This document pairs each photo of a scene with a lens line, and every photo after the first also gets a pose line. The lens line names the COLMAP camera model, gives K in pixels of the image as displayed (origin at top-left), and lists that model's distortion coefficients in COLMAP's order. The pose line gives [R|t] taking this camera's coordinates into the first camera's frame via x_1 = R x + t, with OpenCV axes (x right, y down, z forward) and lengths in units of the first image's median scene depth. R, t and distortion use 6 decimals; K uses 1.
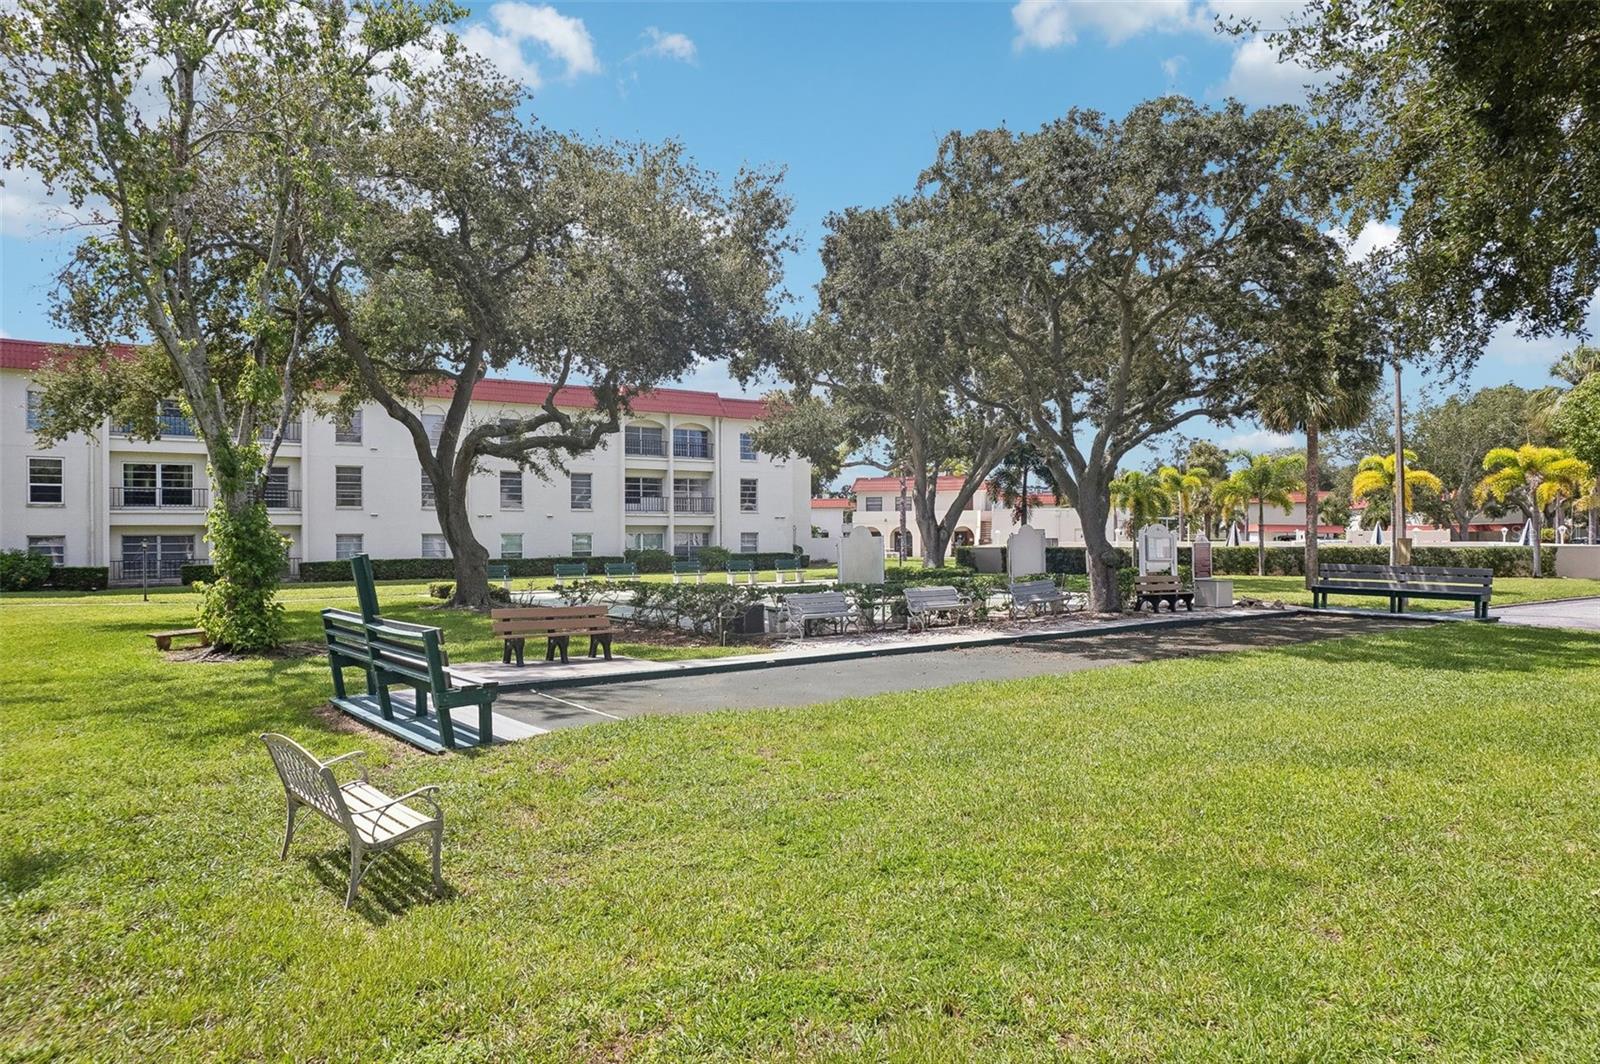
lens RADIAL K [[1051.9, 0, 800.0], [0, 1051.9, 532.0], [0, 0, 1]] dist [-0.078475, 0.075002]
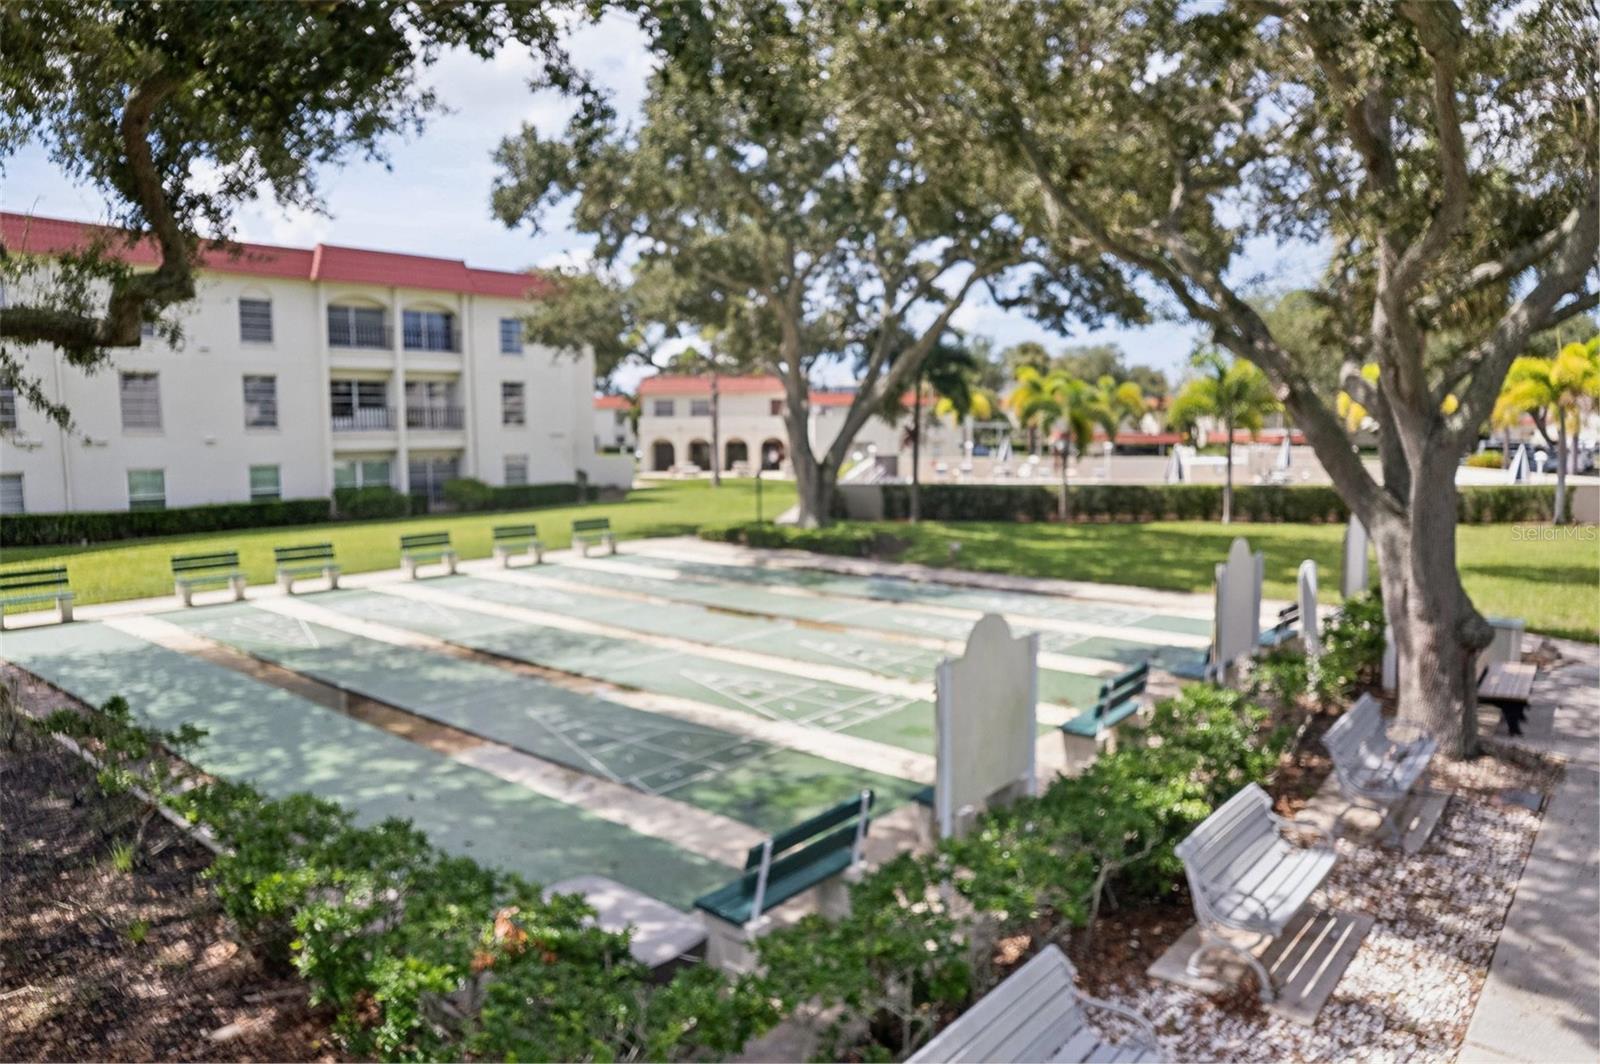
lens RADIAL K [[1051.9, 0, 800.0], [0, 1051.9, 532.0], [0, 0, 1]] dist [-0.078475, 0.075002]
pose [[0.973062, -0.023990, 0.229293, -0.024927], [0.000224, 0.994669, 0.103115, -0.022696], [-0.230544, -0.100286, 0.967880, 0.260755]]
